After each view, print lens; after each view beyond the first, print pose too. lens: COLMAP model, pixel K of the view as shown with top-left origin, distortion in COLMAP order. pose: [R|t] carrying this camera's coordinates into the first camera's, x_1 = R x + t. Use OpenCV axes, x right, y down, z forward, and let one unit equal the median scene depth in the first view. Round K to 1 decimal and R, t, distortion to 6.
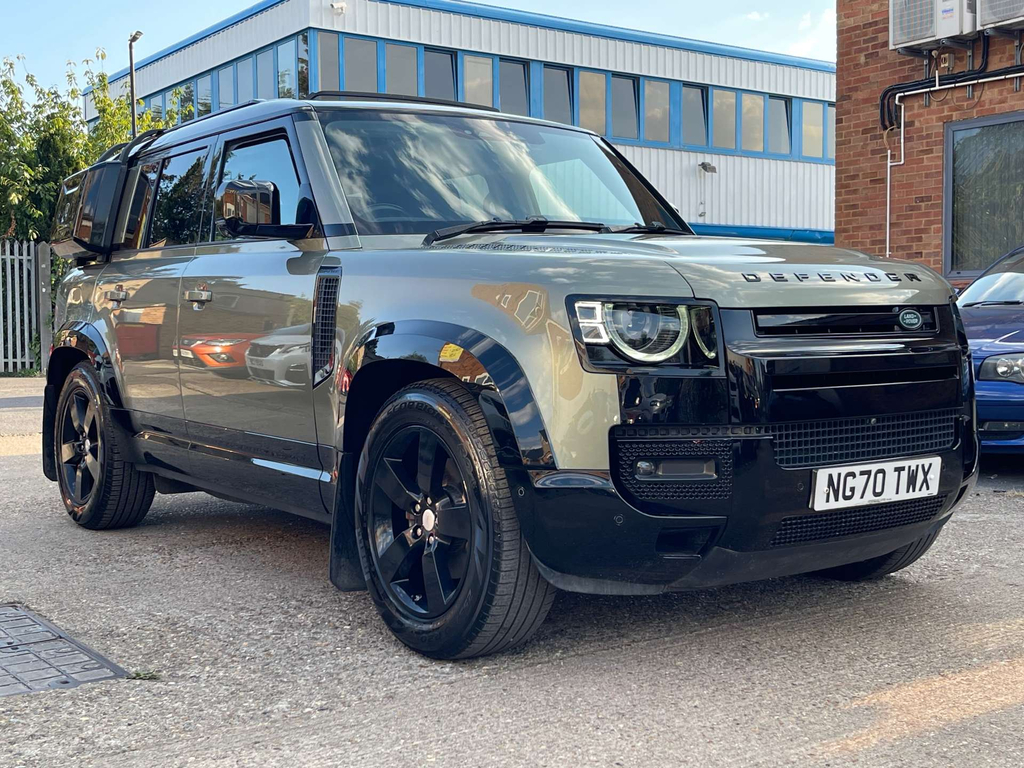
lens RADIAL K [[1302.4, 0, 485.7], [0, 1302.4, 374.3], [0, 0, 1]] dist [0.024474, 0.000000]
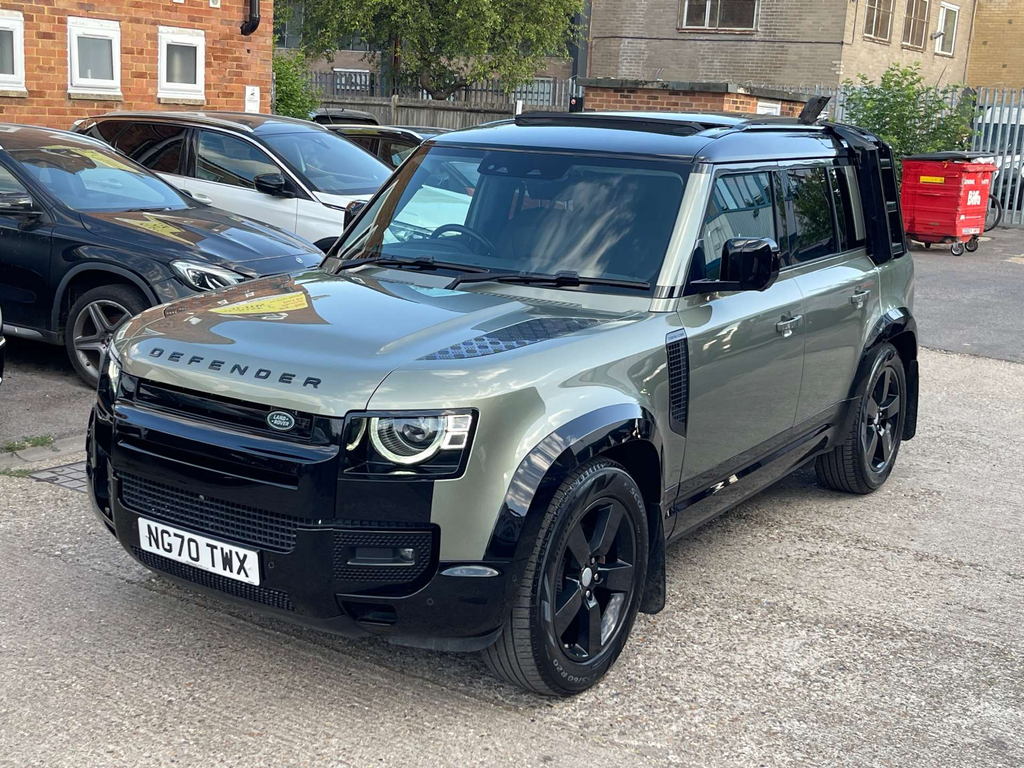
lens RADIAL K [[1302.4, 0, 515.7], [0, 1302.4, 386.6], [0, 0, 1]] dist [0.024474, 0.000000]
pose [[0.384404, 0.227077, -0.894802, 1.385769], [-0.091239, 0.973875, 0.207947, -0.316760], [0.918645, 0.001706, 0.395079, 0.796748]]
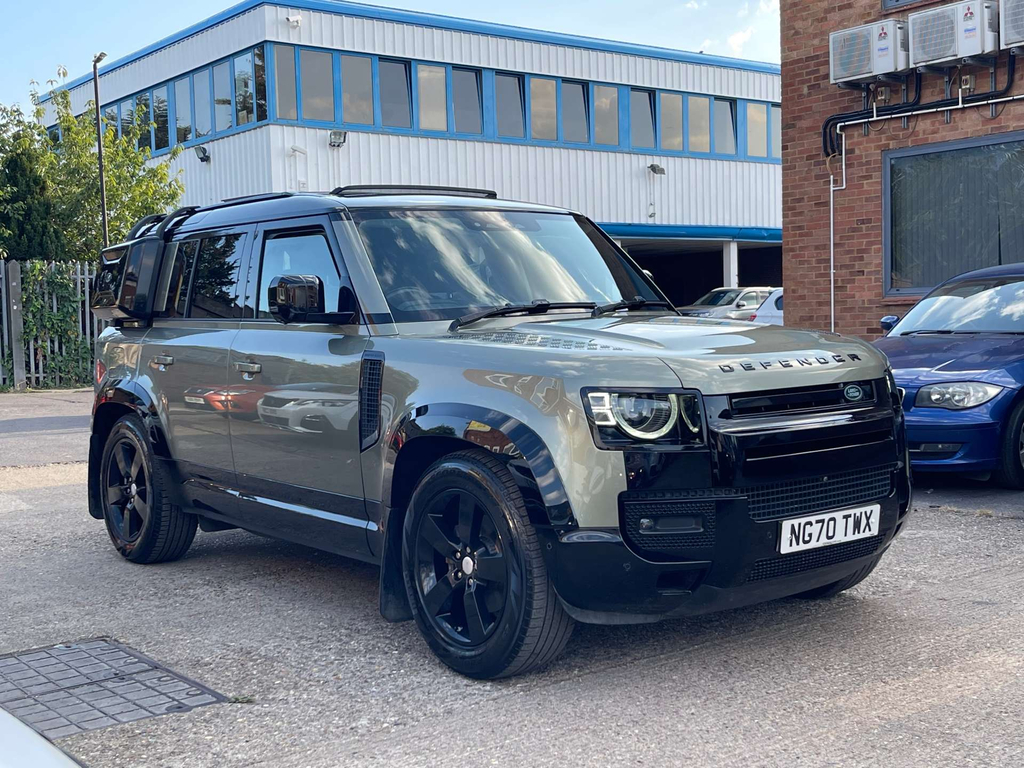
lens RADIAL K [[1297.6, 0, 477.7], [0, 1297.6, 375.3], [0, 0, 1]] dist [0.030160, 0.000000]
pose [[0.999270, -0.022148, 0.031123, -0.071275], [0.021944, 0.999735, 0.006905, -0.078505], [-0.031268, -0.006217, 0.999492, -0.230298]]
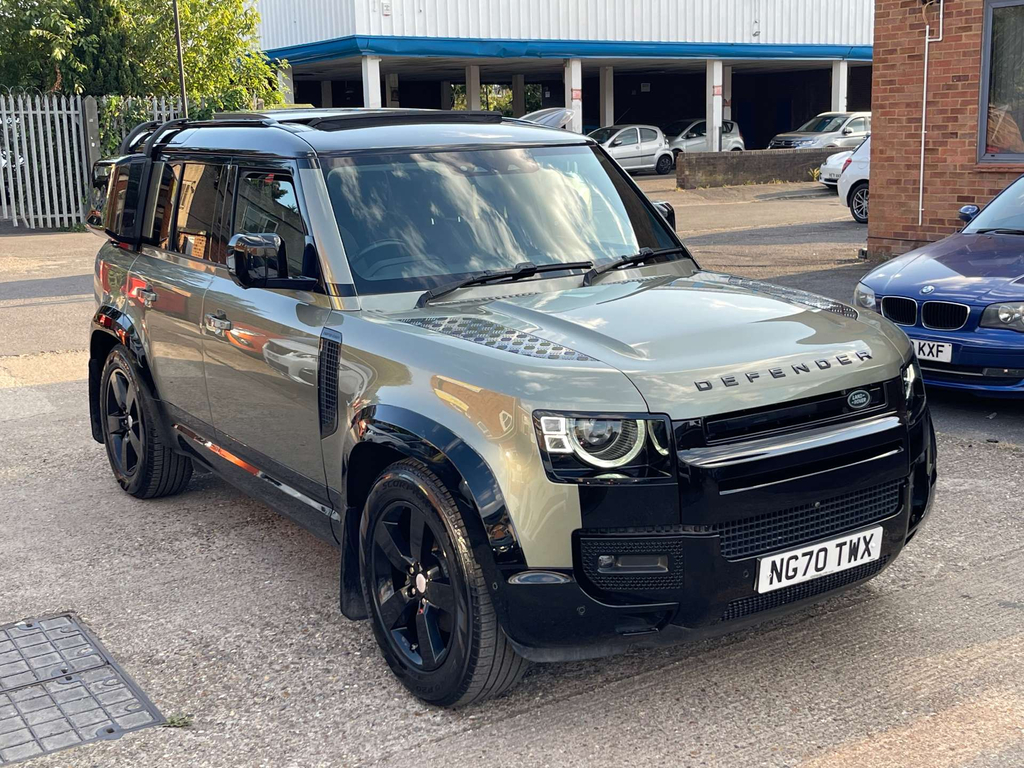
lens RADIAL K [[1302.4, 0, 487.4], [0, 1302.4, 369.9], [0, 0, 1]] dist [0.024474, 0.000000]
pose [[0.998892, -0.014494, -0.044783, 0.068743], [0.020841, 0.989260, 0.144674, -0.240339], [0.042205, -0.145447, 0.988465, -0.085735]]
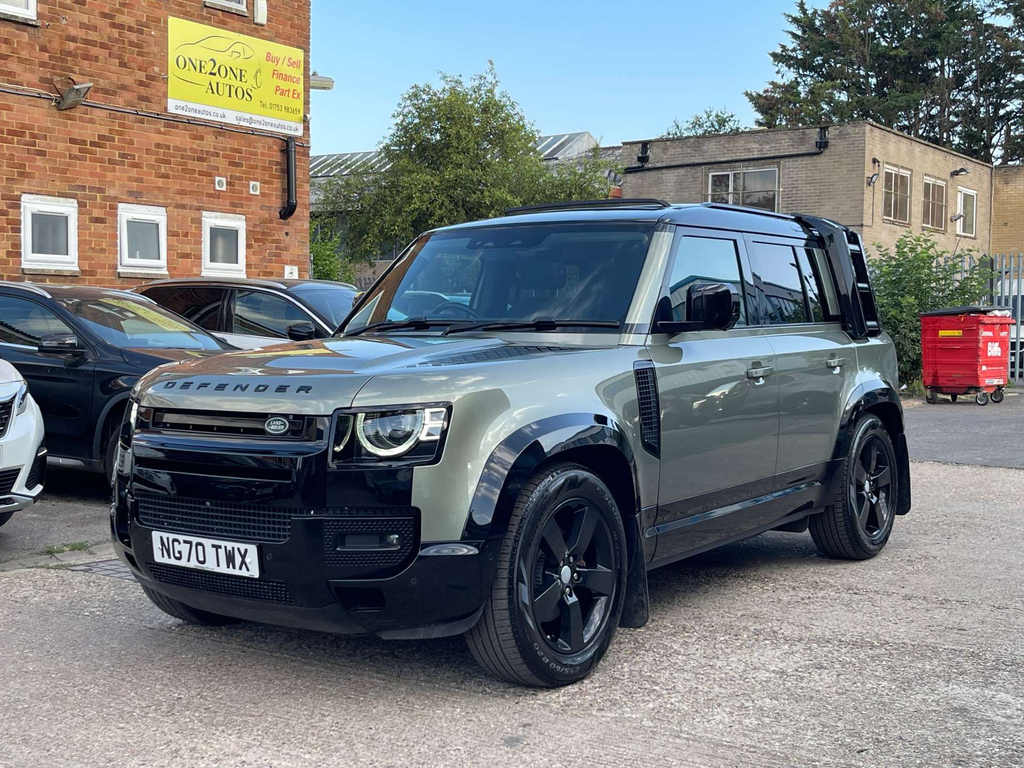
lens RADIAL K [[1302.4, 0, 523.5], [0, 1302.4, 384.8], [0, 0, 1]] dist [0.024474, 0.000000]
pose [[0.357389, 0.058350, -0.932131, 1.552177], [-0.044006, 0.997990, 0.045601, -0.147418], [0.932918, 0.024722, 0.359239, 0.824445]]
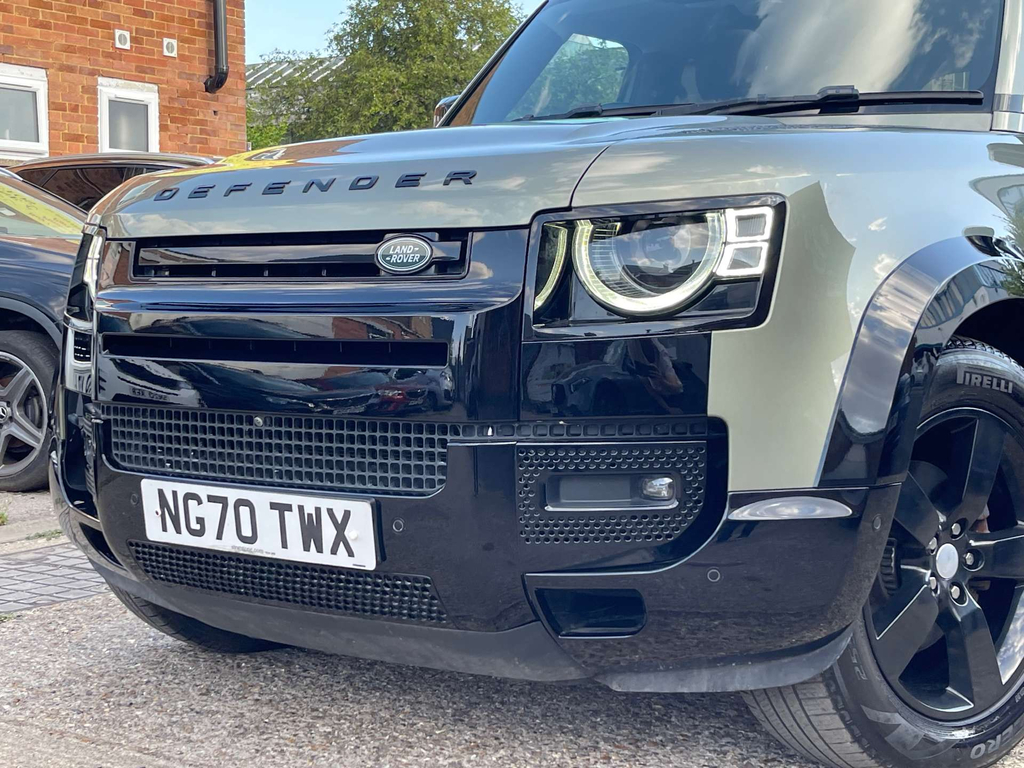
lens RADIAL K [[1493.2, 0, 487.5], [0, 1493.2, 399.2], [0, 0, 1]] dist [0.047823, 0.000000]
pose [[0.361127, 0.090588, -0.928106, 0.979086], [-0.034252, 0.995887, 0.083876, -0.036801], [0.931887, 0.001500, 0.362745, 0.839818]]
